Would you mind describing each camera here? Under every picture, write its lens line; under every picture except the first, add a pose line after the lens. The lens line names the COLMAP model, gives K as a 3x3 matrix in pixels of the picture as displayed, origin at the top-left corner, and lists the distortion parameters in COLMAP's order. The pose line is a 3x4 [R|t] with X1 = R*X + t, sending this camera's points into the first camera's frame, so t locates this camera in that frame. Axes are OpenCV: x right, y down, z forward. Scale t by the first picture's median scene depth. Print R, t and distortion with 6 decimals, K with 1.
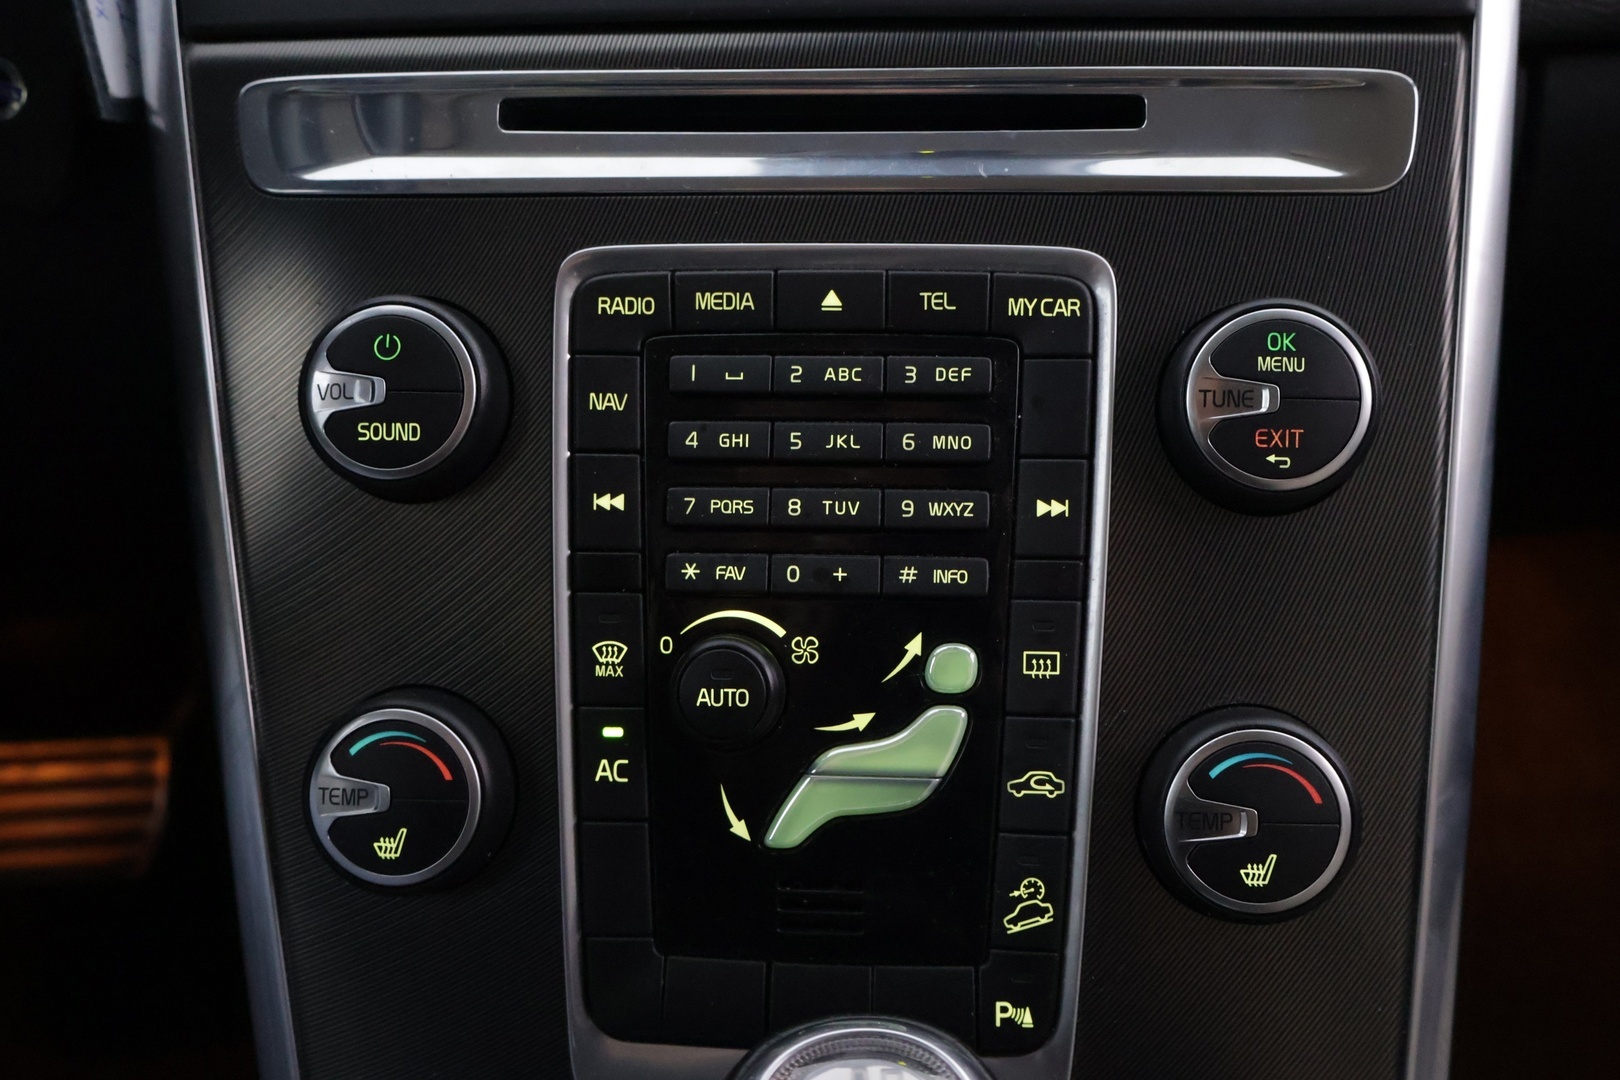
lens RADIAL K [[1845.2, 0, 816.8], [0, 1845.2, 541.5], [0, 0, 1]] dist [-0.033396, 0.000000]
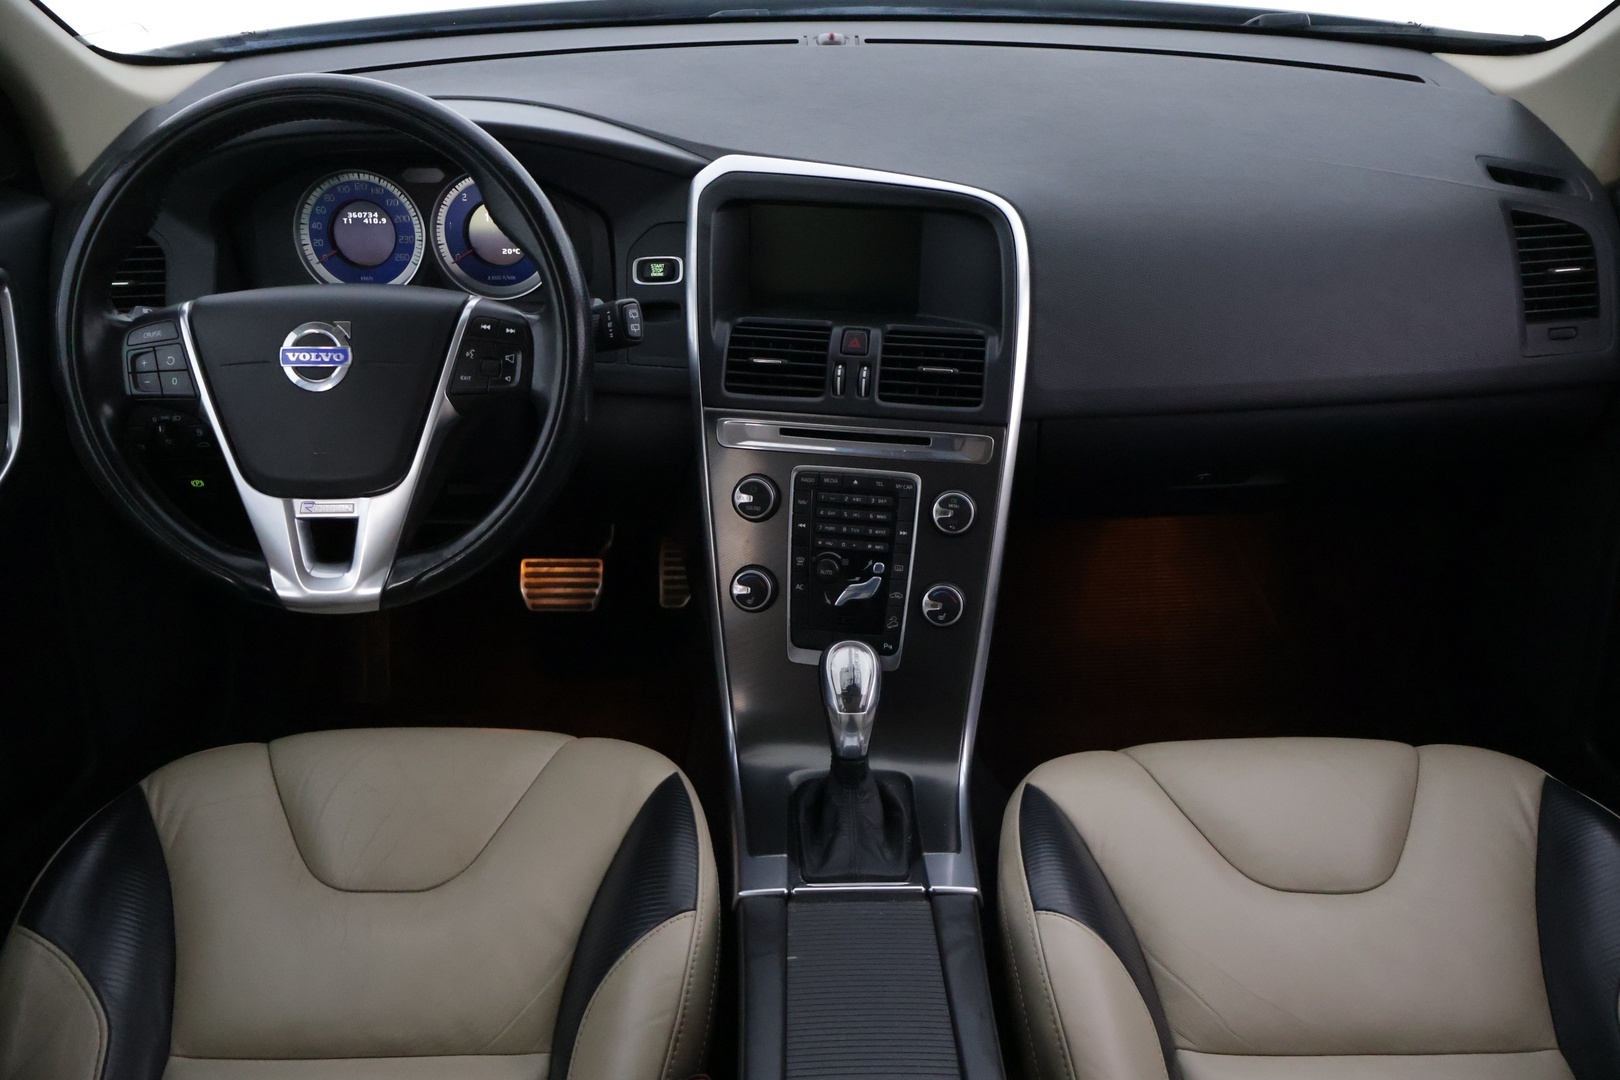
lens RADIAL K [[1368.2, 0, 801.5], [0, 1368.2, 546.9], [0, 0, 1]] dist [-0.022508, 0.008559]
pose [[0.997513, 0.051855, -0.047732, 0.043386], [-0.046486, 0.993124, 0.107440, -0.322714], [0.052975, -0.104954, 0.993065, -2.237490]]
